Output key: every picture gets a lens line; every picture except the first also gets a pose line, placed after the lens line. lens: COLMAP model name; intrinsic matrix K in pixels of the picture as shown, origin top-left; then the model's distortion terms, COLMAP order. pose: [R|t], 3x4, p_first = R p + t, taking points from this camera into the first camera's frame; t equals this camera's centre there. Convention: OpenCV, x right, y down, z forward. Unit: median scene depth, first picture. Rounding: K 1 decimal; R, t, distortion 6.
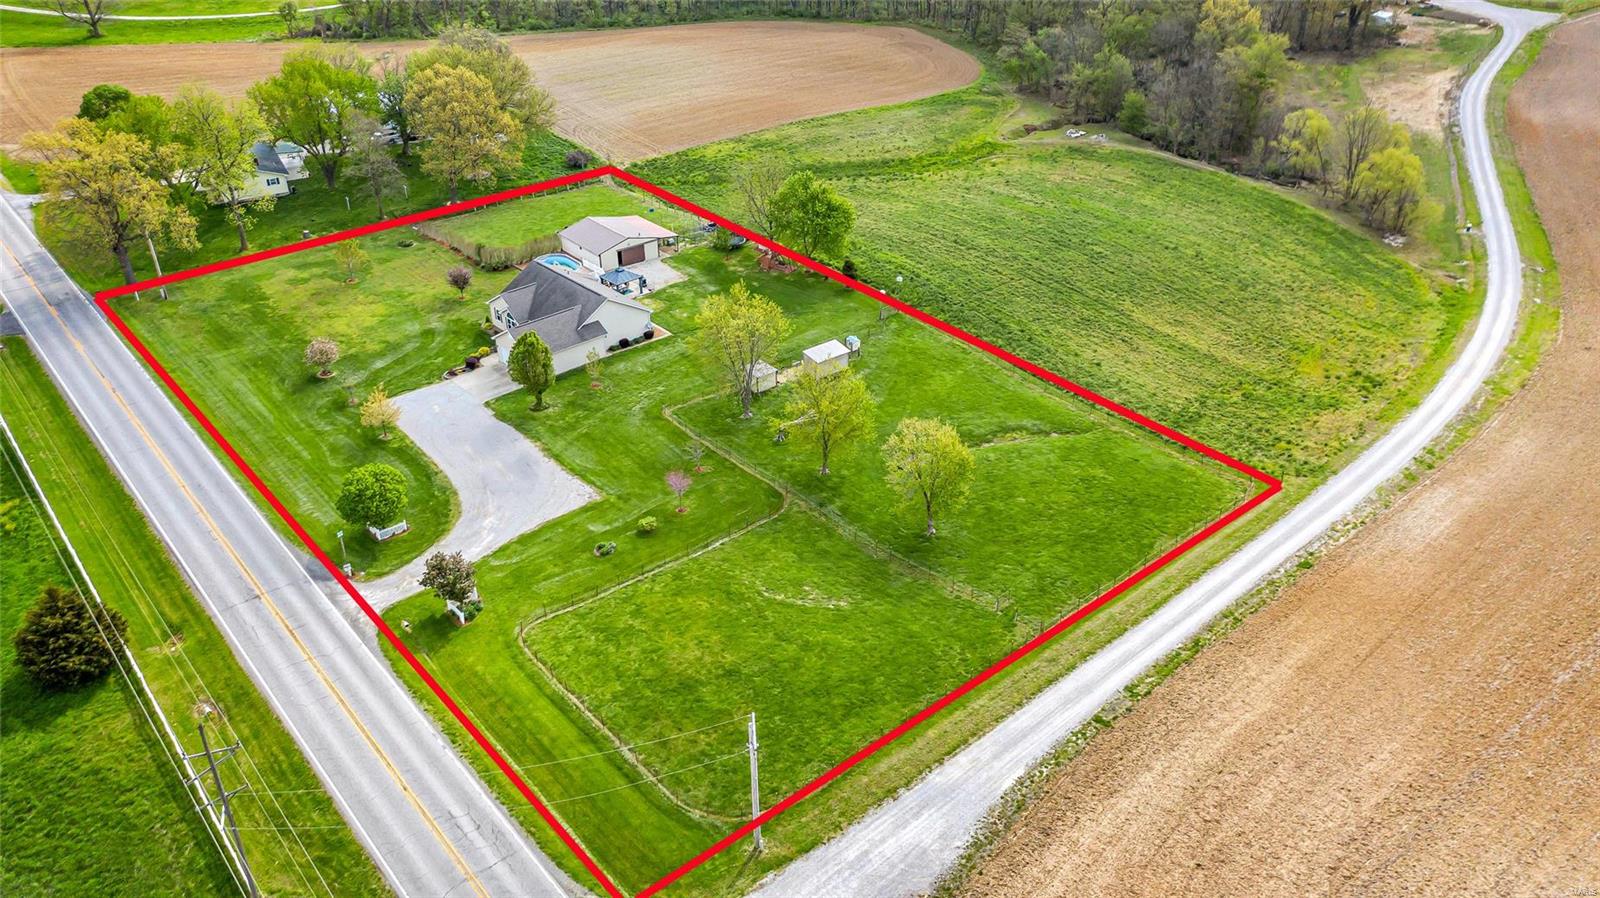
lens RADIAL K [[1279.3, 0, 792.5], [0, 1279.3, 438.6], [0, 0, 1]] dist [-0.000934, 0.014971]
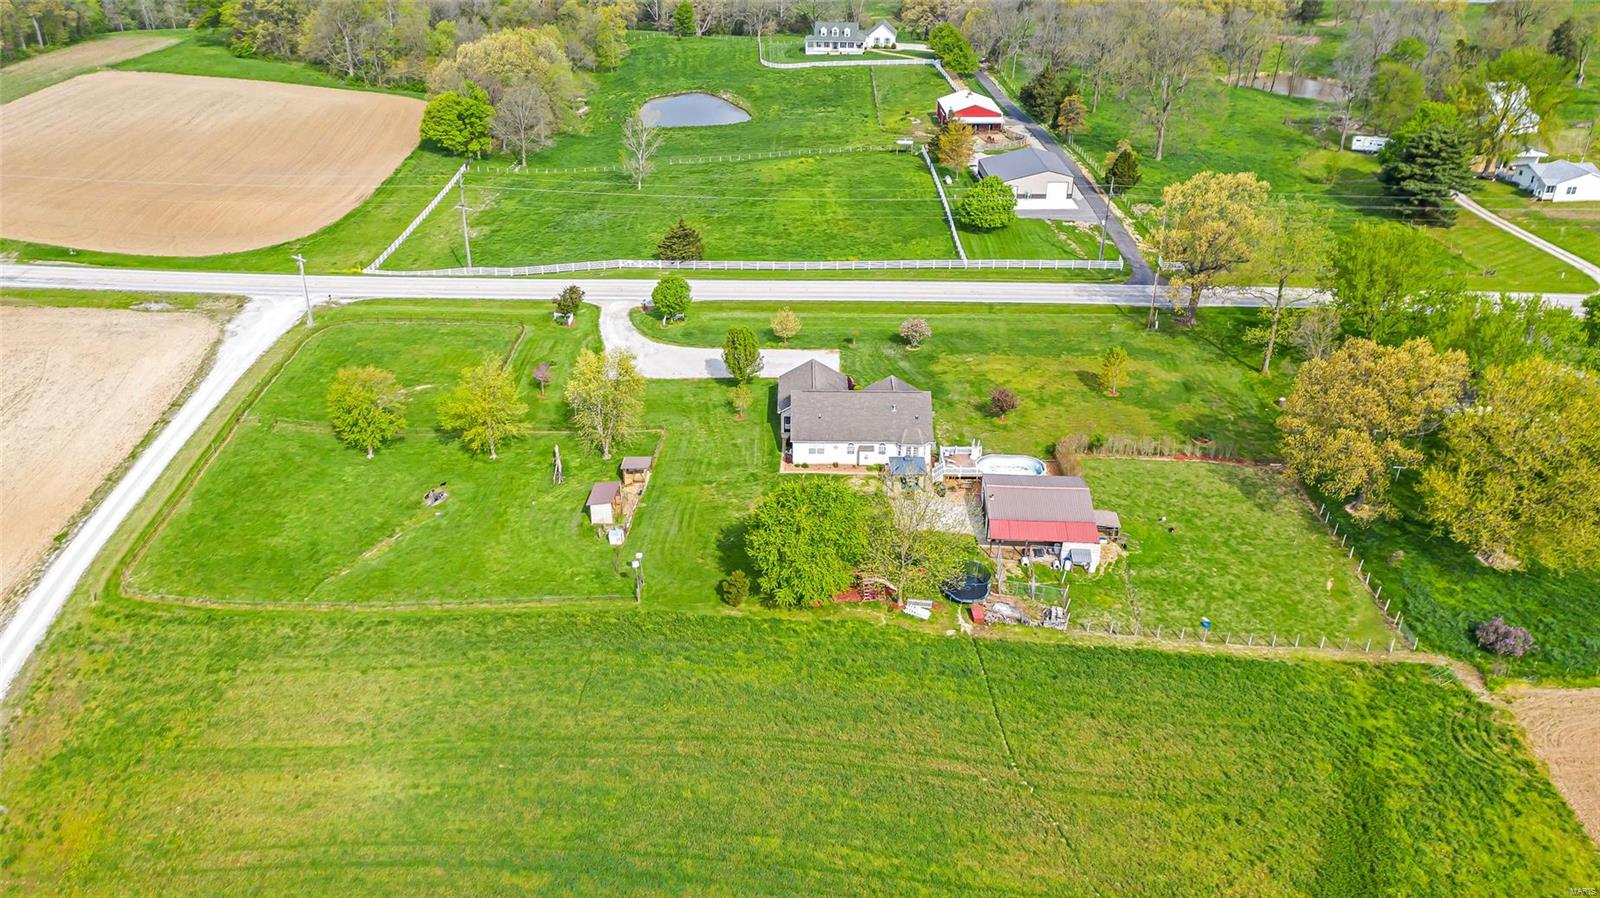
lens RADIAL K [[1279.3, 0, 792.5], [0, 1279.3, 438.6], [0, 0, 1]] dist [-0.000934, 0.014971]
pose [[-0.661315, 0.359264, -0.658476, 0.601424], [-0.366907, 0.610730, 0.701703, -0.895416], [0.654248, 0.705647, -0.272069, 1.459333]]
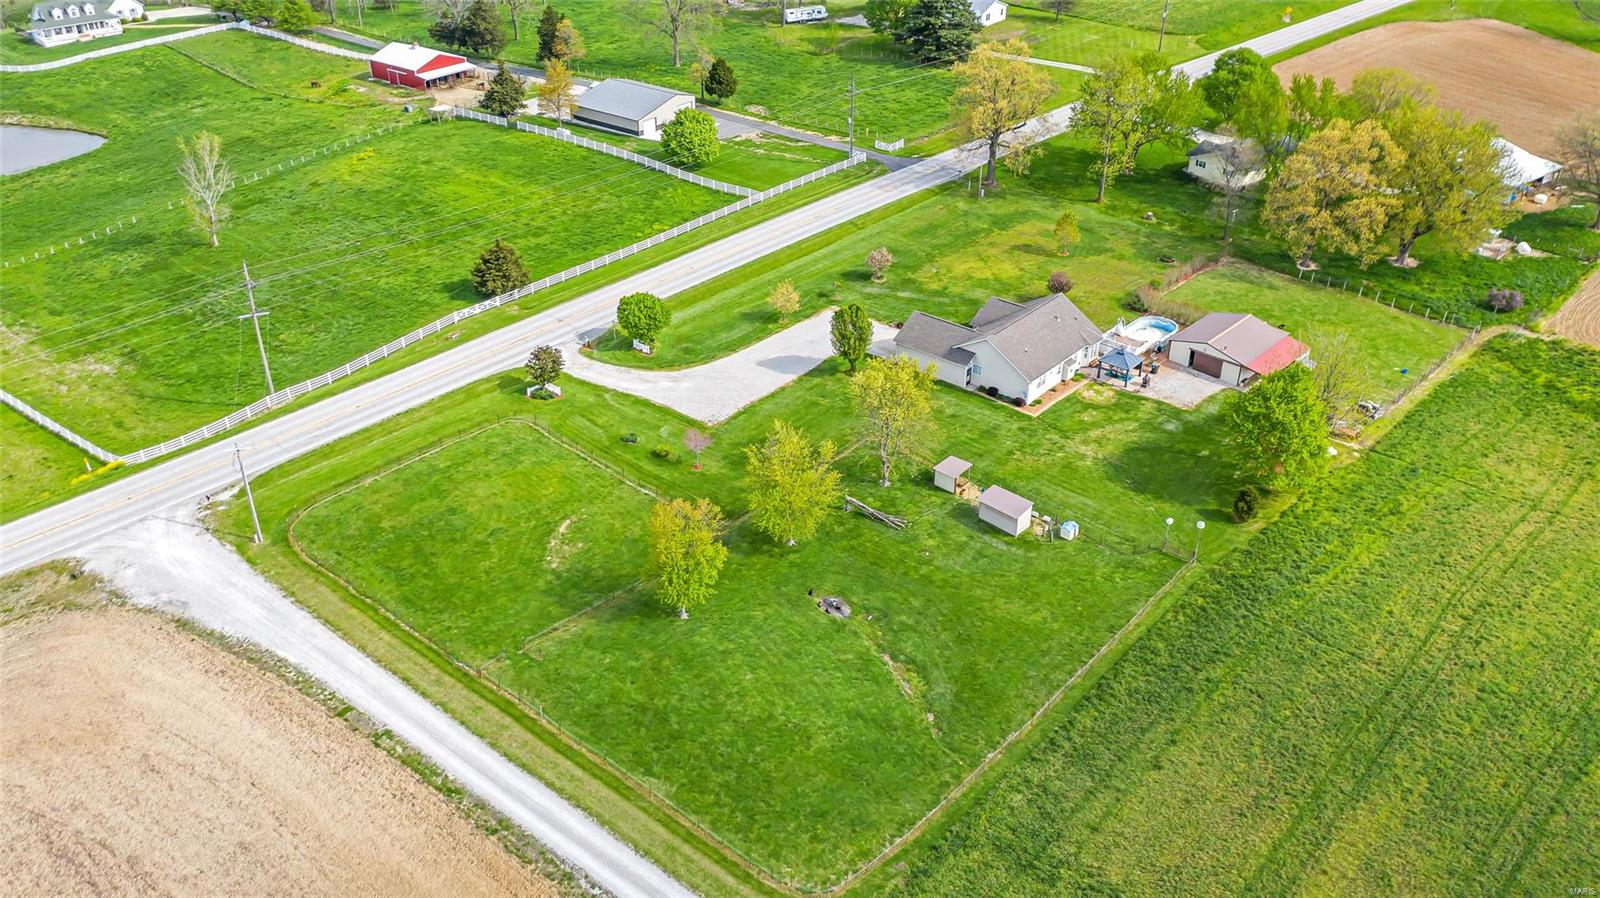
lens RADIAL K [[1279.3, 0, 792.5], [0, 1279.3, 438.6], [0, 0, 1]] dist [-0.000934, 0.014971]
pose [[0.142647, 0.523817, -0.839802, 0.772663], [-0.496311, 0.771953, 0.397195, -0.407162], [0.856345, 0.360145, 0.370093, 0.606261]]
